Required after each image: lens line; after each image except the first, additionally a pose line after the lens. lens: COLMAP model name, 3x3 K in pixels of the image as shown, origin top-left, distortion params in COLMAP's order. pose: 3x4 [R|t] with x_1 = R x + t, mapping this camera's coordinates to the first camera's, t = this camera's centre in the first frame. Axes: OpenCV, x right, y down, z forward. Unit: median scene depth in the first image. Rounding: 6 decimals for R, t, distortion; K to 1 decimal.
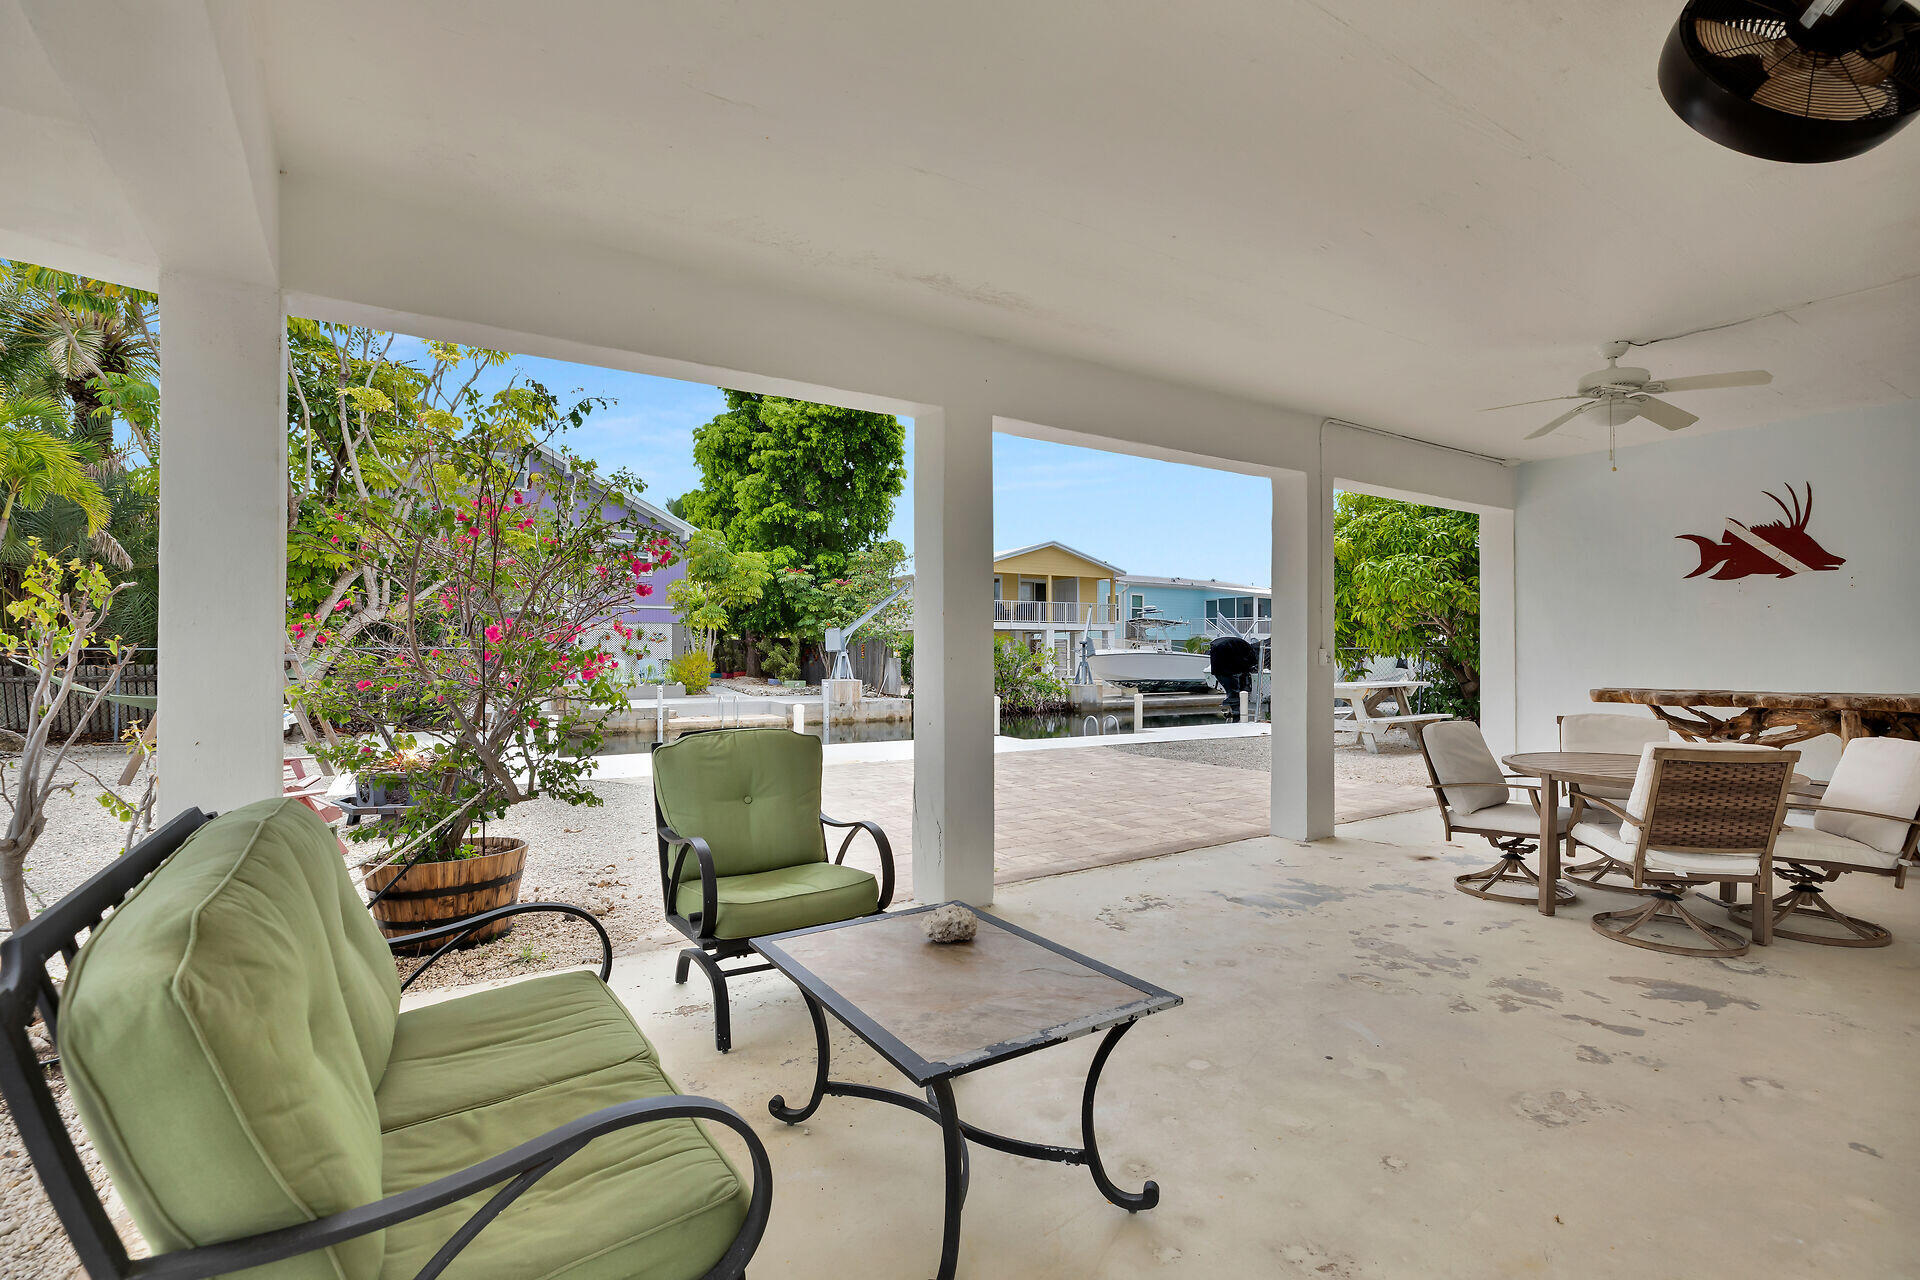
lens RADIAL K [[961.3, 0, 960.0], [0, 961.3, 640.0], [0, 0, 1]] dist [-0.002054, 0.000762]
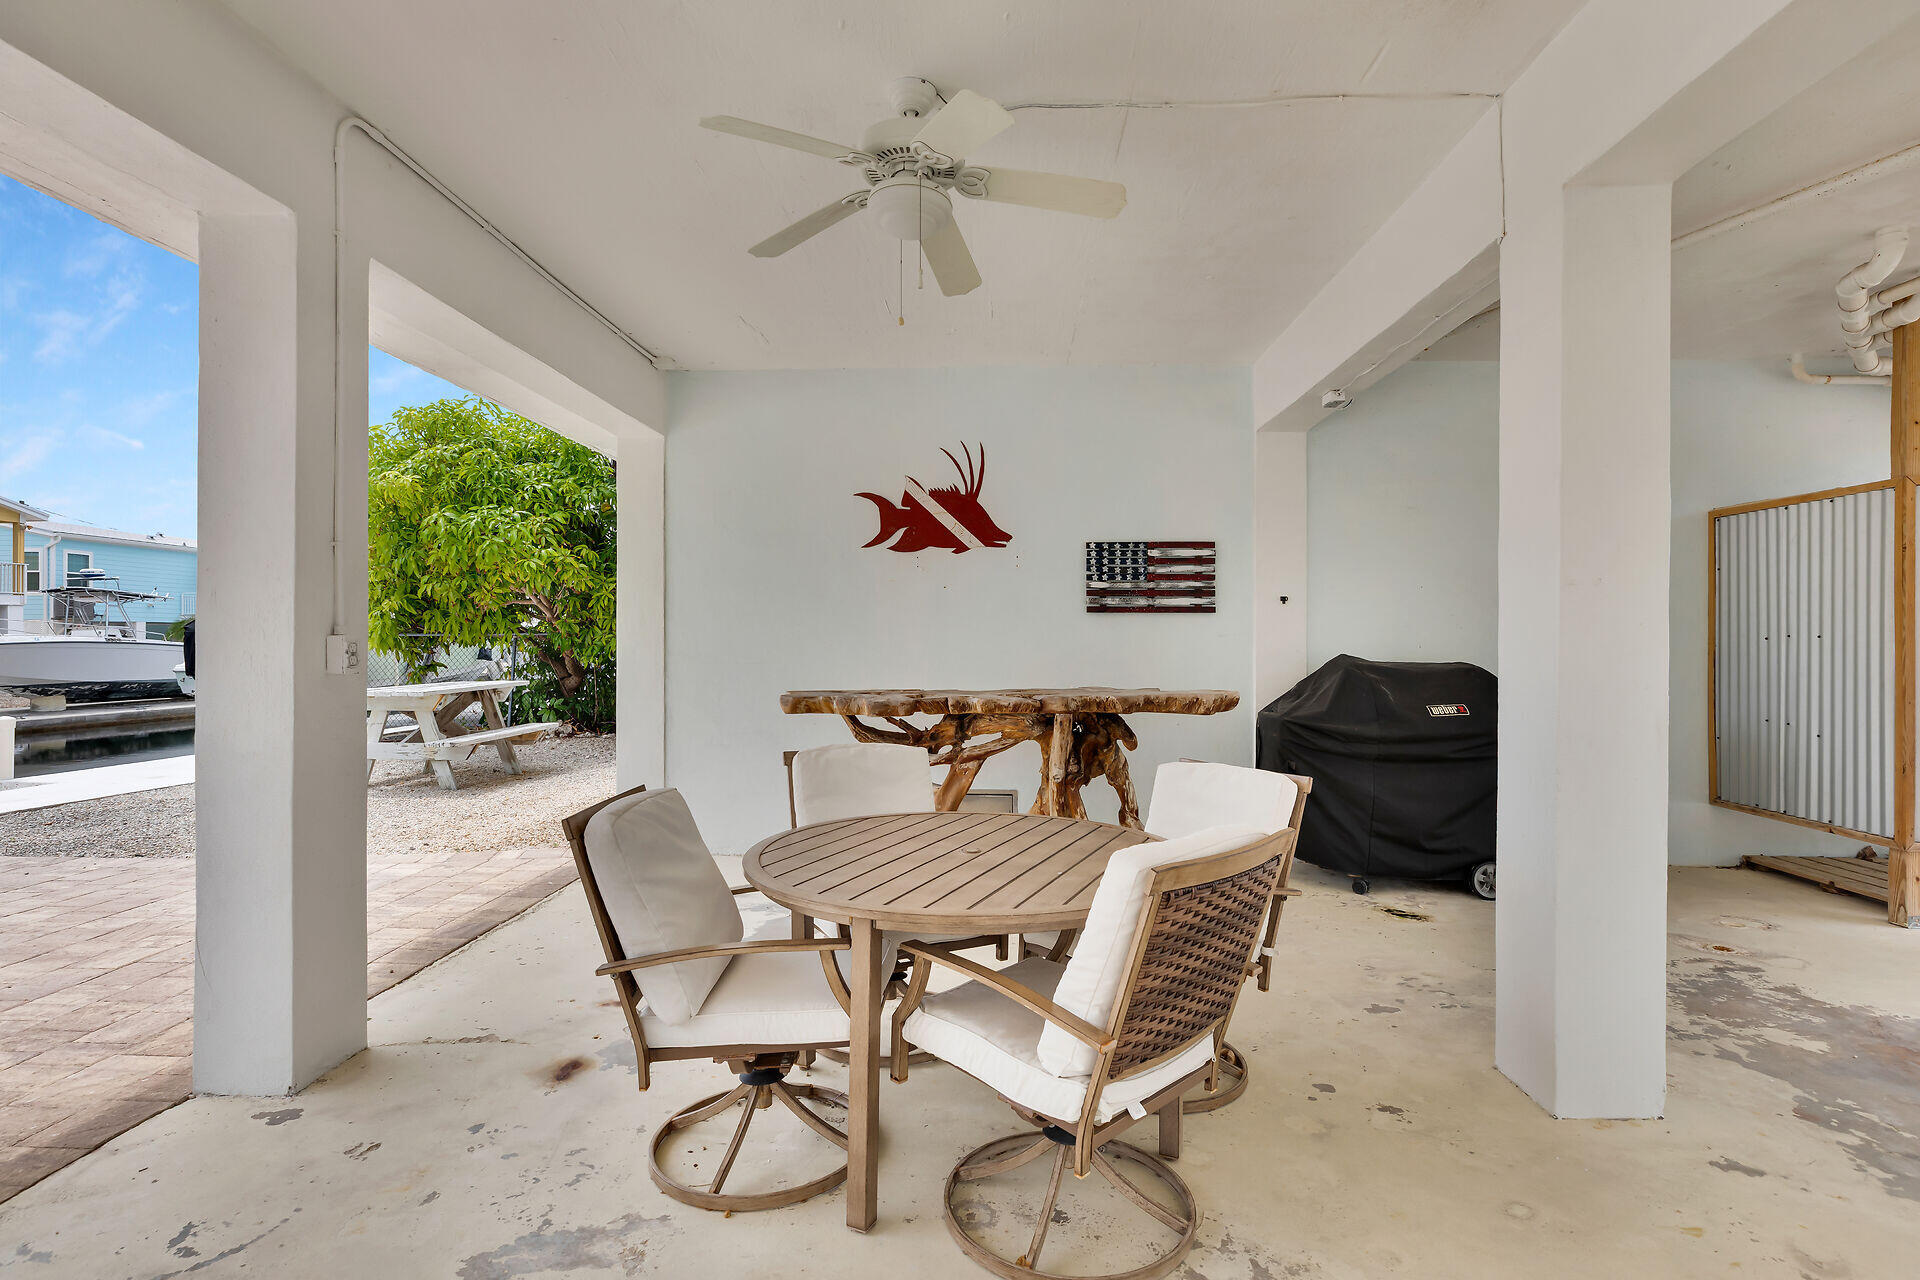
lens RADIAL K [[961.3, 0, 960.0], [0, 961.3, 640.0], [0, 0, 1]] dist [-0.002054, 0.000762]
pose [[0.623523, 0.001979, 0.781802, 0.119886], [-0.011782, 0.999907, 0.006866, 0.003409], [-0.781716, -0.013493, 0.623489, 0.285994]]
